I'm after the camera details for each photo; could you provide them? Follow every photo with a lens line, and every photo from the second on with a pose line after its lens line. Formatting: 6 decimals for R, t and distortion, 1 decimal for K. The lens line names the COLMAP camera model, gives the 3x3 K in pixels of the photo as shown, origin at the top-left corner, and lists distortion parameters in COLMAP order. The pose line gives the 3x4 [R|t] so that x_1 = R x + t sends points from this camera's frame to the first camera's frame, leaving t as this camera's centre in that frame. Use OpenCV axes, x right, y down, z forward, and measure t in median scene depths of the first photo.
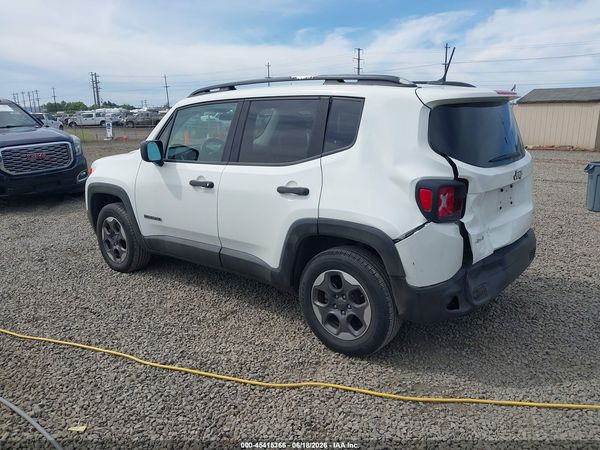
lens RADIAL K [[471.8, 0, 307.8], [0, 471.8, 224.6], [0, 0, 1]] dist [0.067243, -0.101833]
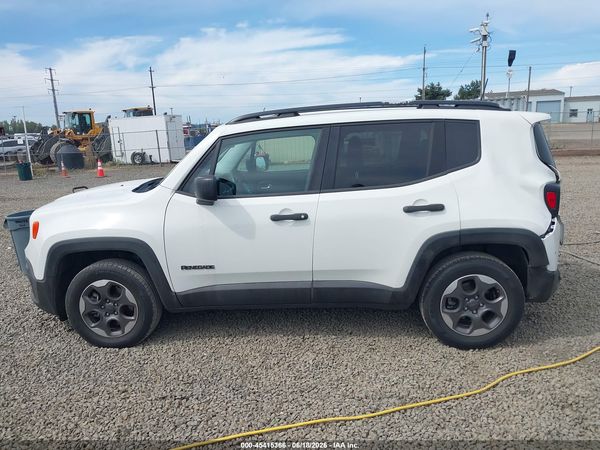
lens RADIAL K [[471.8, 0, 307.8], [0, 471.8, 224.6], [0, 0, 1]] dist [0.067243, -0.101833]
pose [[0.834687, -0.136806, 0.533461, -0.823268], [0.160498, 0.987034, 0.001999, -0.081400], [-0.526818, 0.083951, 0.845822, 0.249318]]
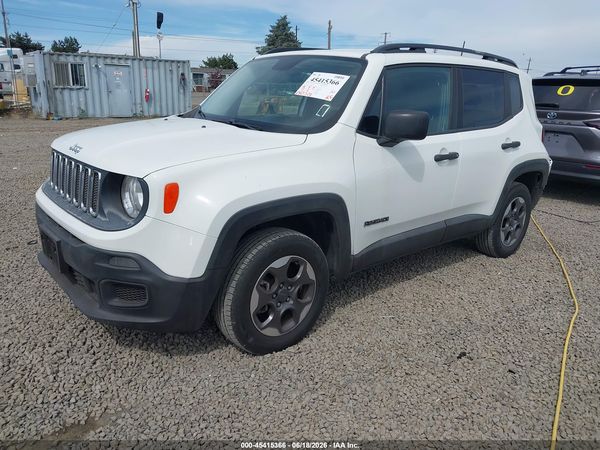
lens RADIAL K [[471.8, 0, 307.8], [0, 471.8, 224.6], [0, 0, 1]] dist [0.067243, -0.101833]
pose [[0.172312, -0.252011, 0.952260, -1.408043], [0.189839, 0.957093, 0.218938, -0.254409], [-0.966576, 0.143051, 0.212760, 1.299322]]
